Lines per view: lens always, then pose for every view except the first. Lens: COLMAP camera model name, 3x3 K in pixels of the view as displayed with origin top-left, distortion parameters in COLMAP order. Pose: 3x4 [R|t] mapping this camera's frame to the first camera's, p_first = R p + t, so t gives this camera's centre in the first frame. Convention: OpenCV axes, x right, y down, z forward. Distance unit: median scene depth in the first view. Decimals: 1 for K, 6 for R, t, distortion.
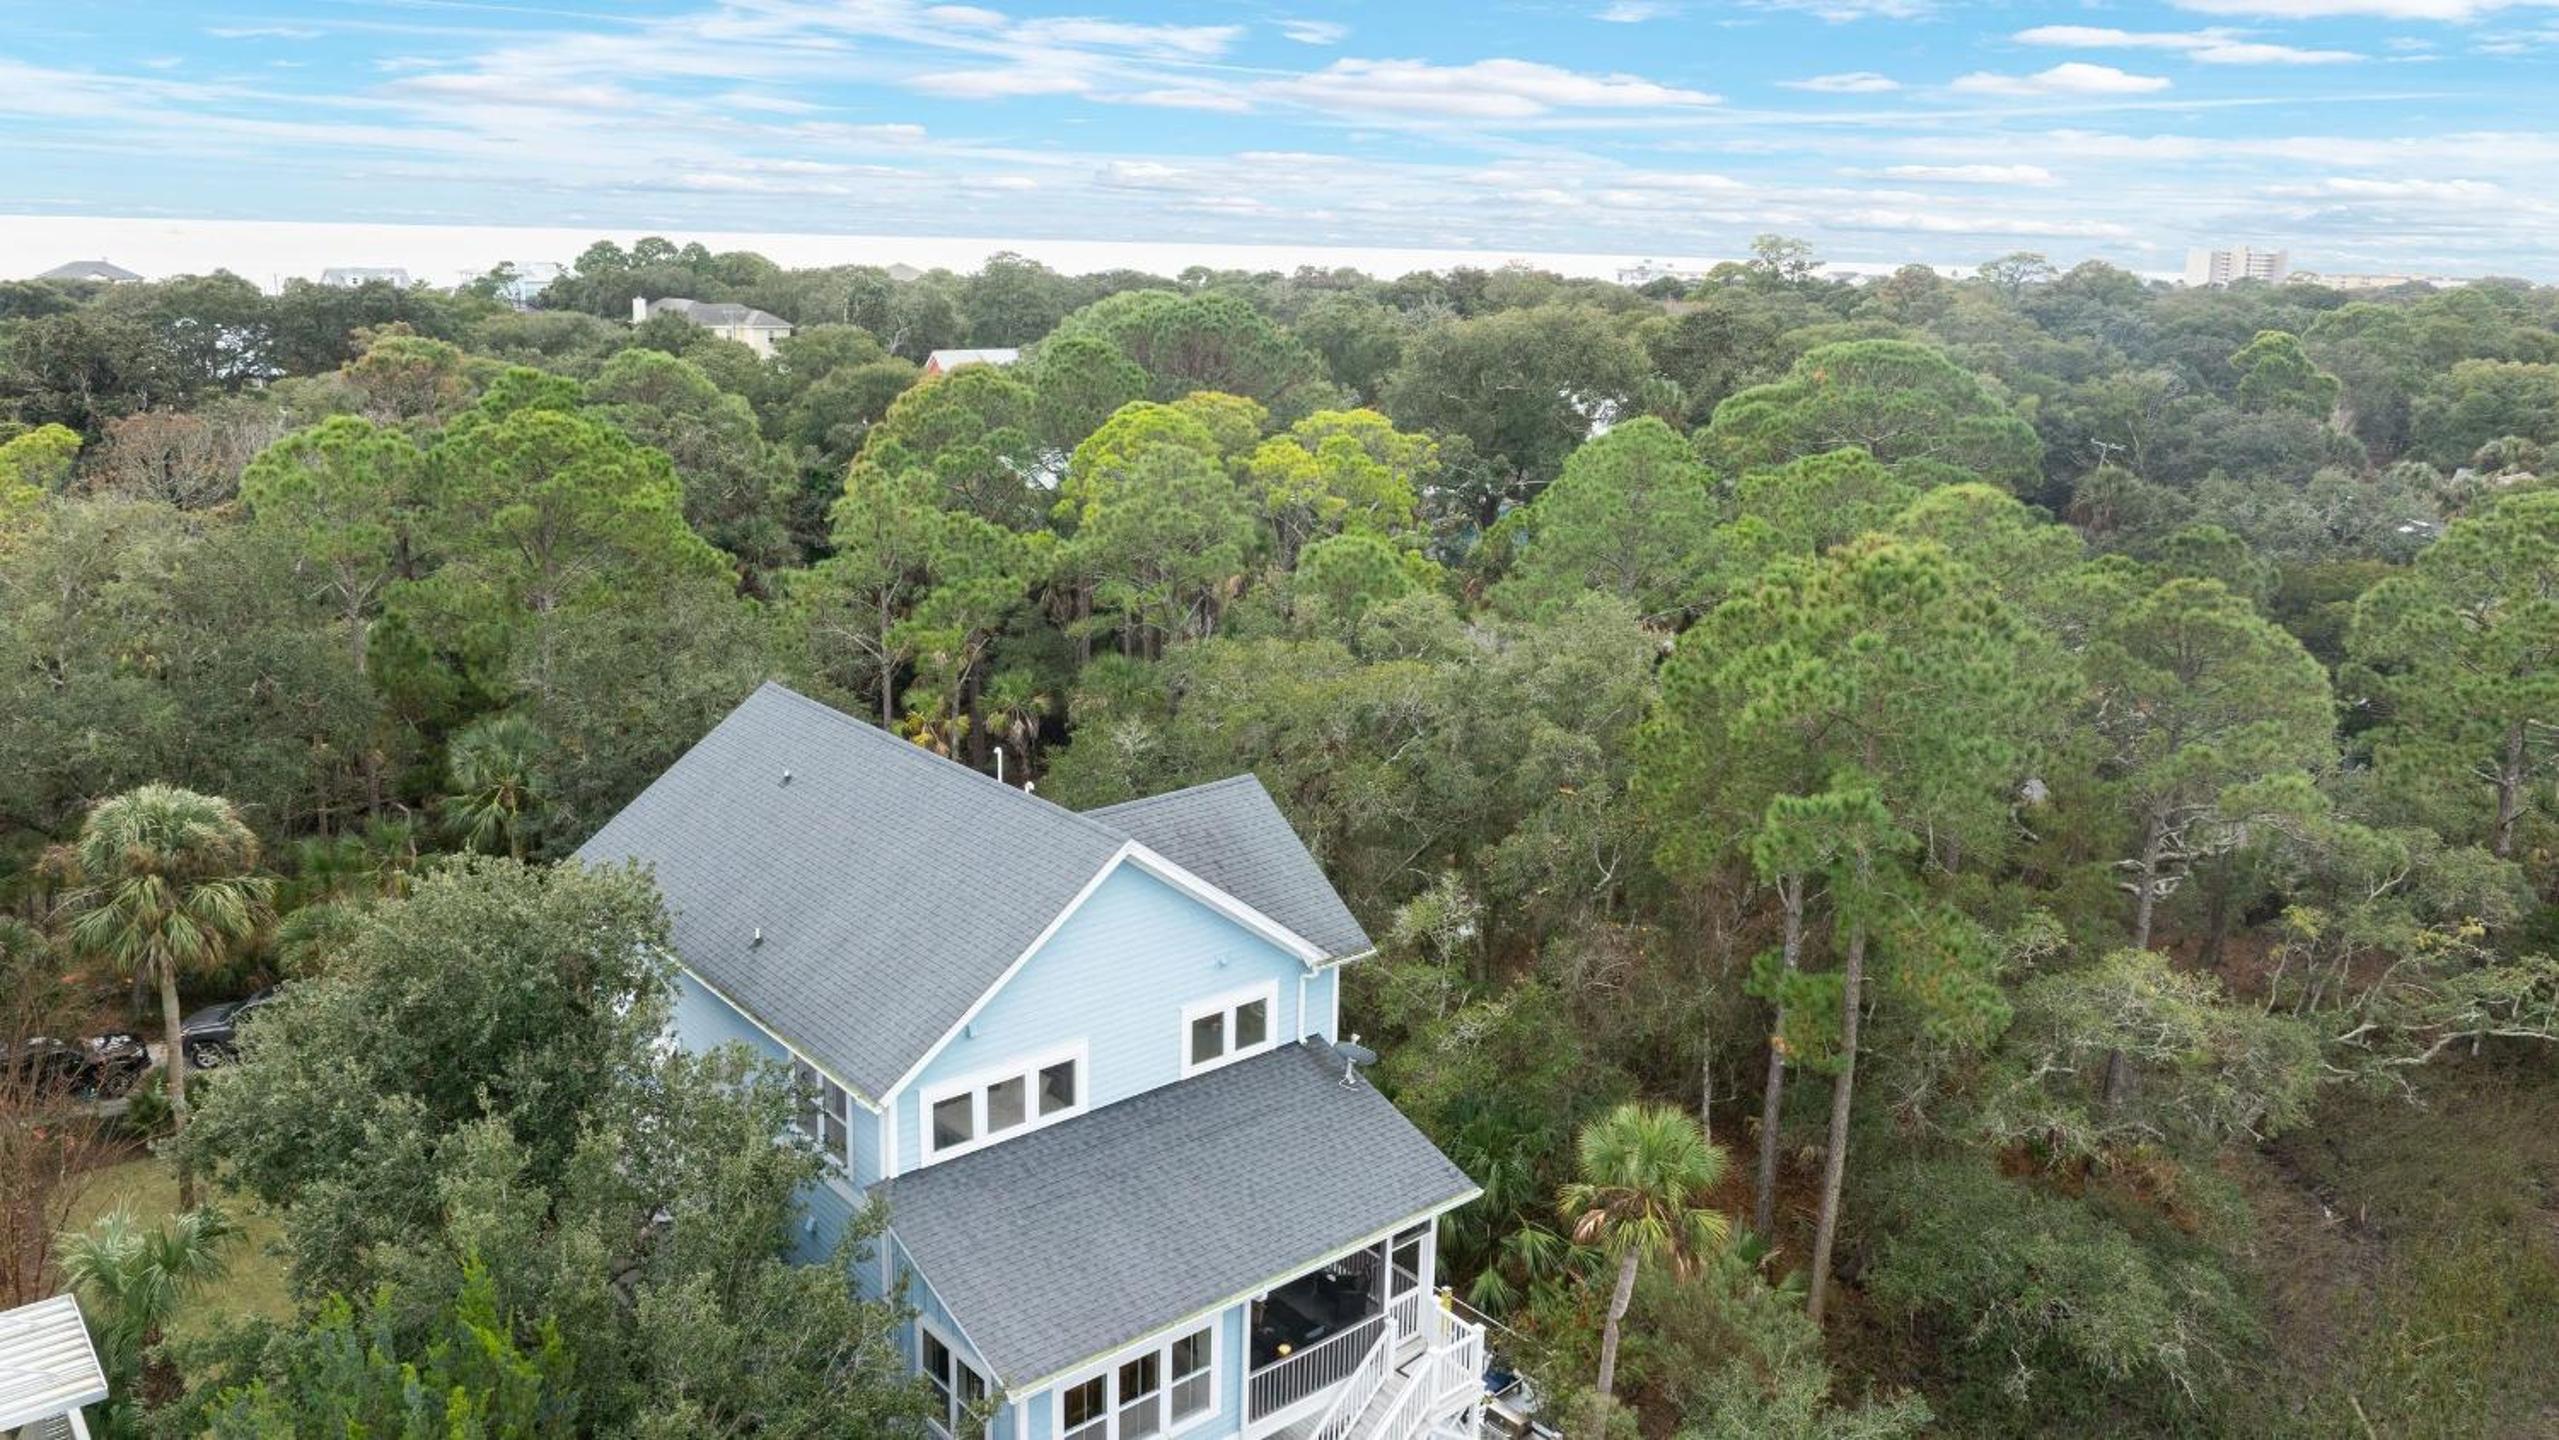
lens RADIAL K [[1738.3, 0, 1279.5], [0, 1738.3, 720.0], [0, 0, 1]] dist [-0.006247, -0.031269]
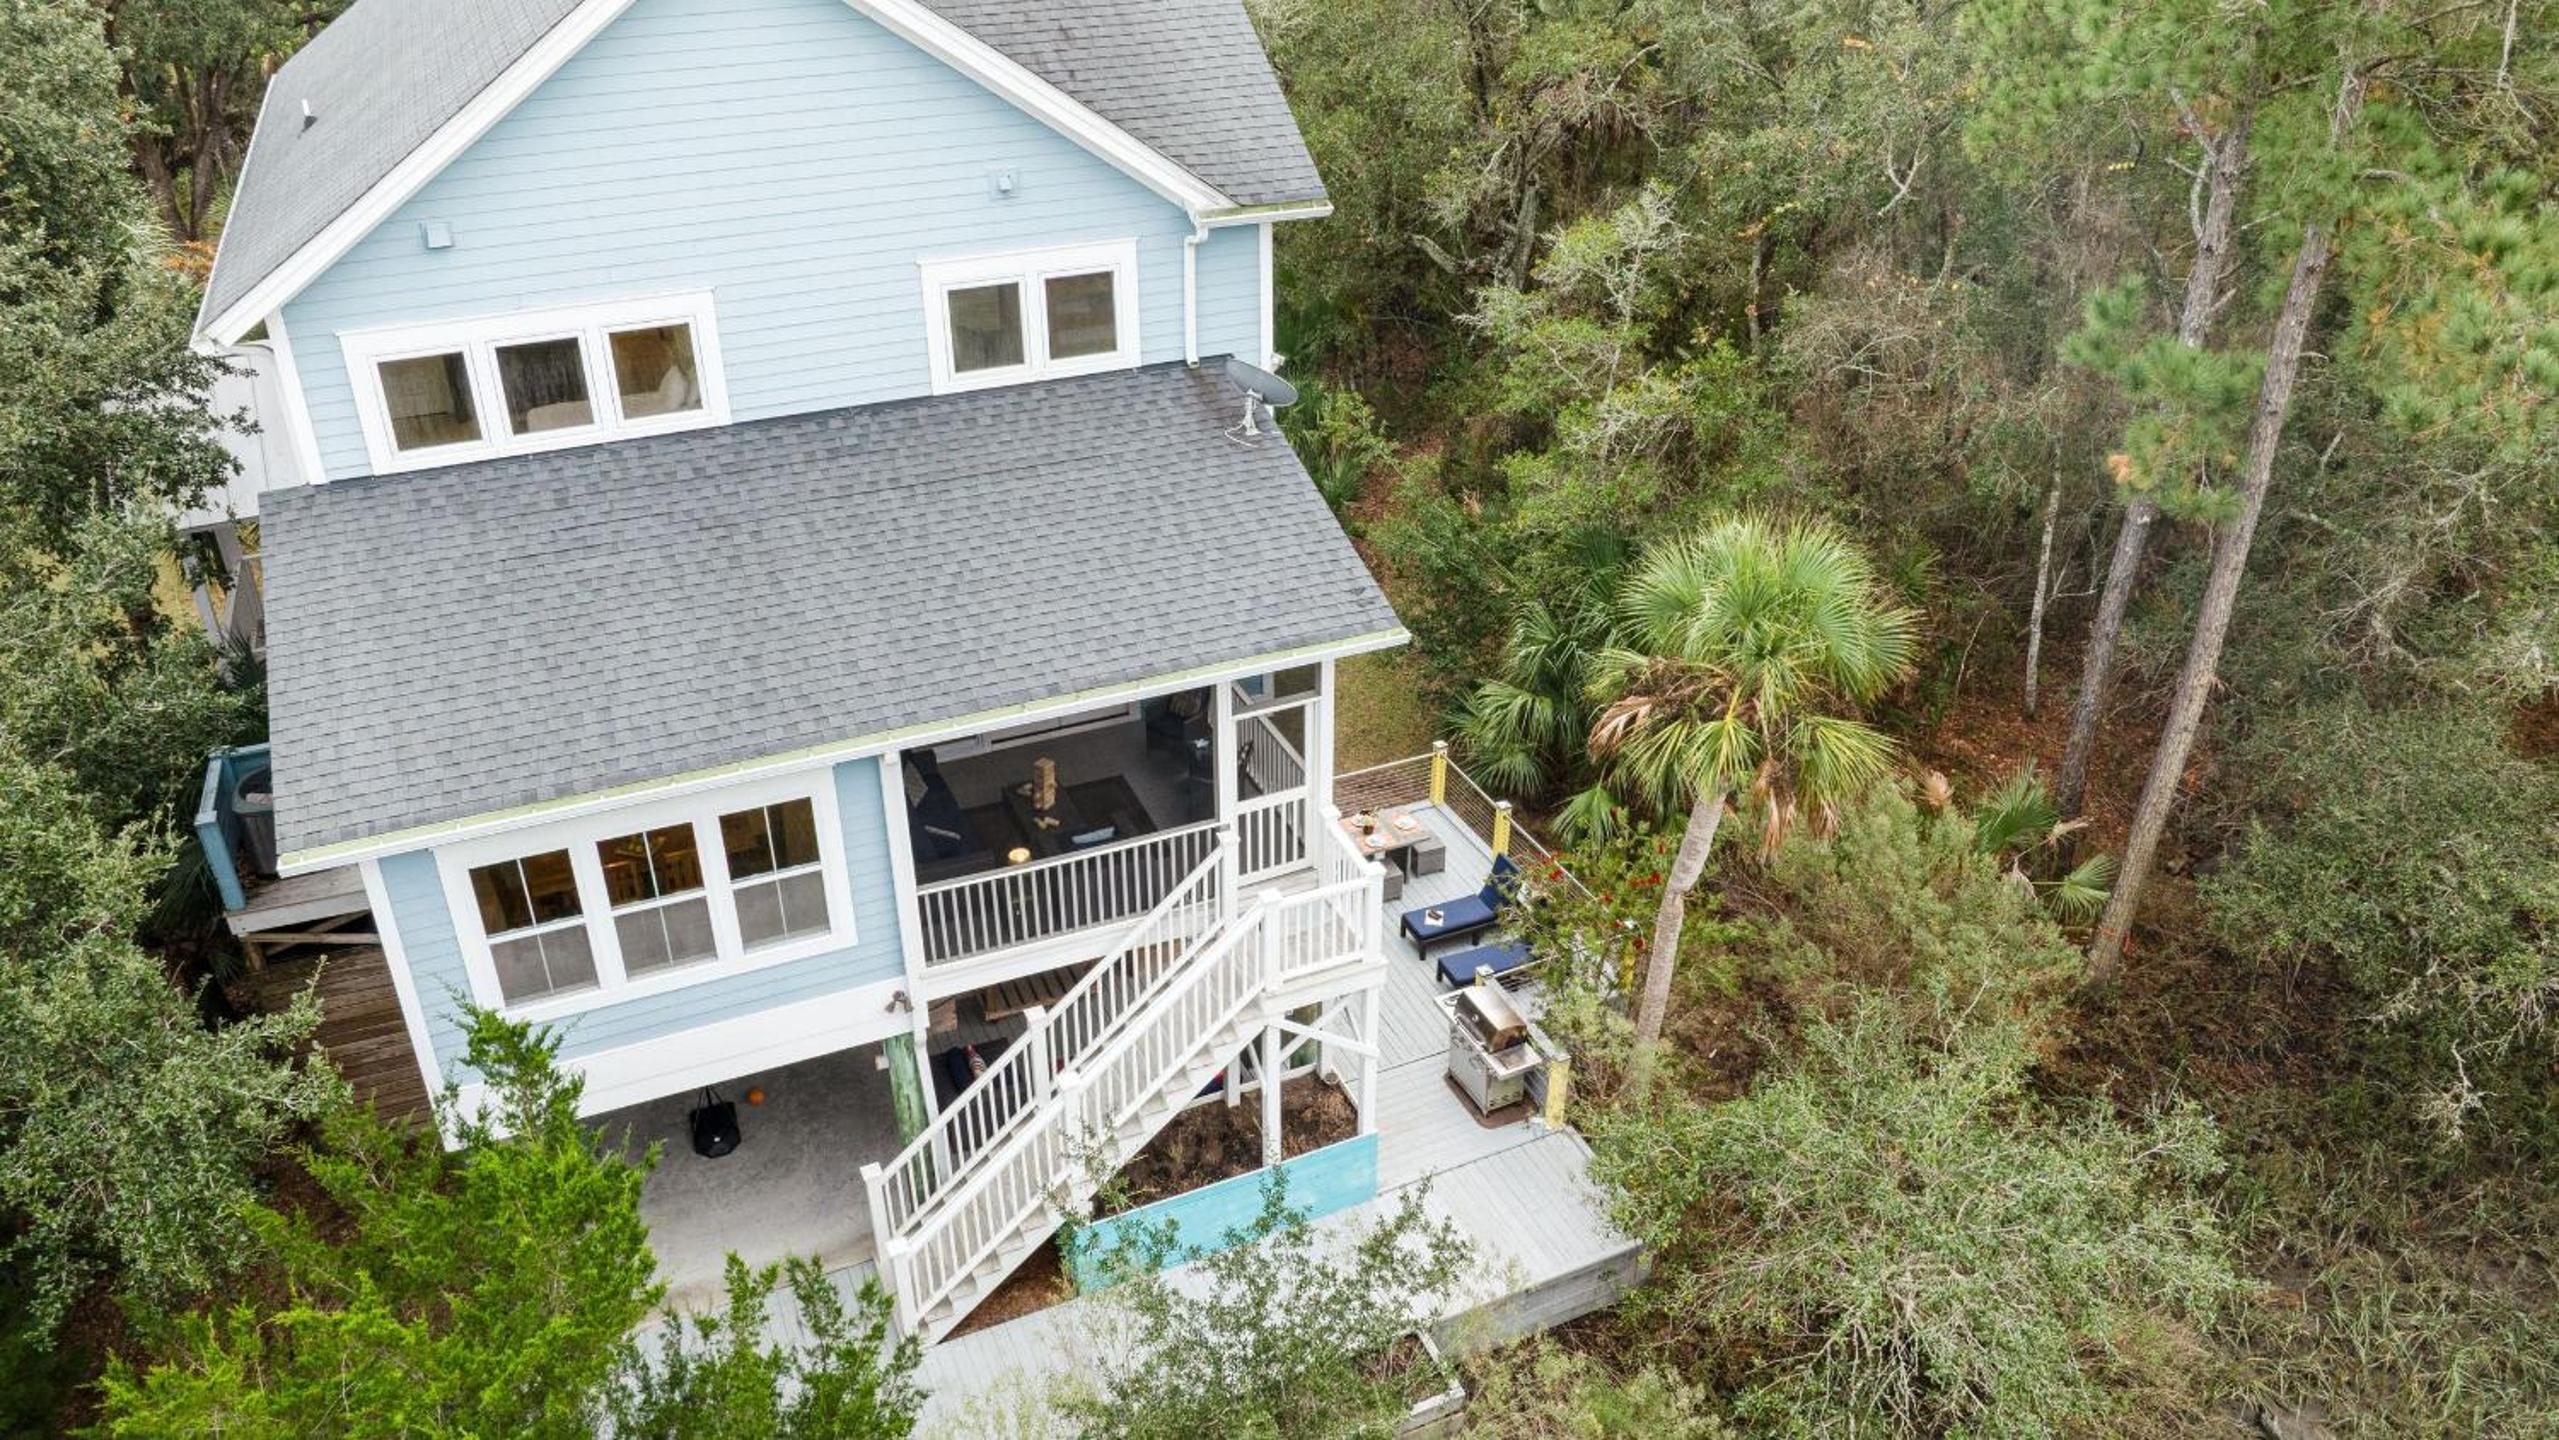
lens RADIAL K [[1738.3, 0, 1279.5], [0, 1738.3, 720.0], [0, 0, 1]] dist [-0.006247, -0.031269]
pose [[0.959864, 0.121989, -0.252546, 0.212170], [-0.046103, 0.956833, 0.286960, 0.138582], [0.276650, -0.263800, 0.924053, 0.466194]]
